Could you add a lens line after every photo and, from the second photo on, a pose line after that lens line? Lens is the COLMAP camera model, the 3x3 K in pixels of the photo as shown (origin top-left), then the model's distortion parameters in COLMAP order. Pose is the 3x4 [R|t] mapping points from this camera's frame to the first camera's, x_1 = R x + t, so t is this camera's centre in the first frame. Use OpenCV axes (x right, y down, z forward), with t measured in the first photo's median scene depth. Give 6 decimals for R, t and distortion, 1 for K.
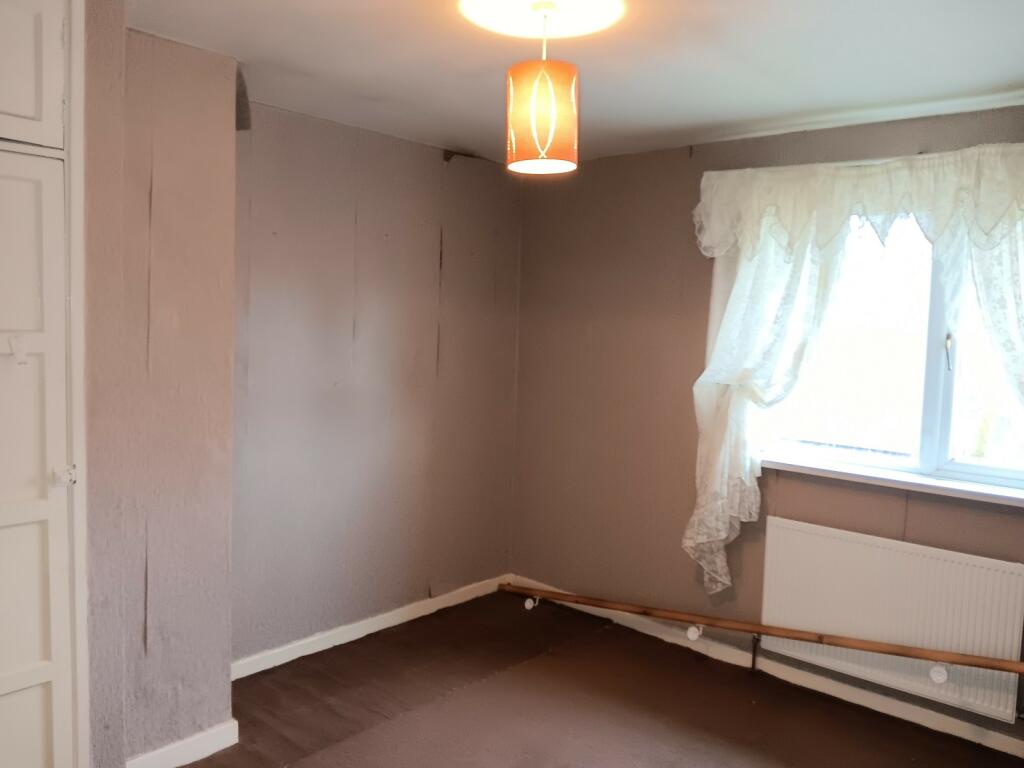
lens RADIAL K [[793.8, 0, 512.0], [0, 793.8, 384.0], [0, 0, 1]] dist [0.055431, -0.099642]
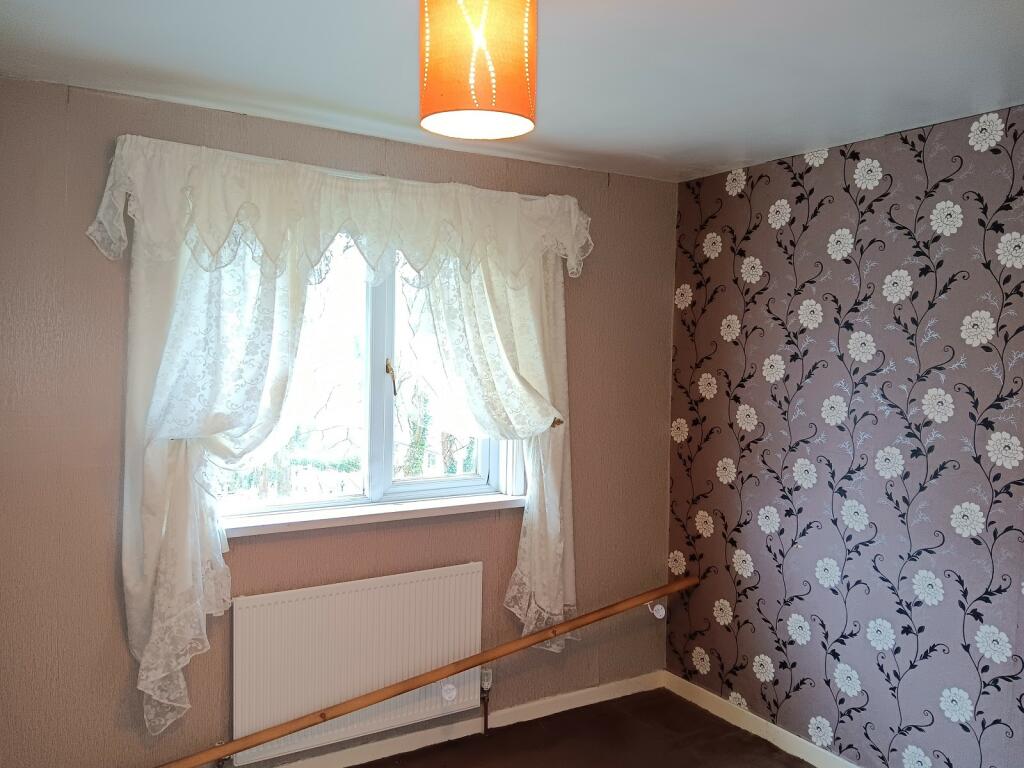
lens RADIAL K [[793.8, 0, 512.0], [0, 793.8, 384.0], [0, 0, 1]] dist [0.055431, -0.099642]
pose [[0.304886, -0.068208, 0.949943, -0.348560], [0.068552, 0.996417, 0.049543, -0.067983], [-0.949918, 0.050016, 0.308470, 0.520527]]
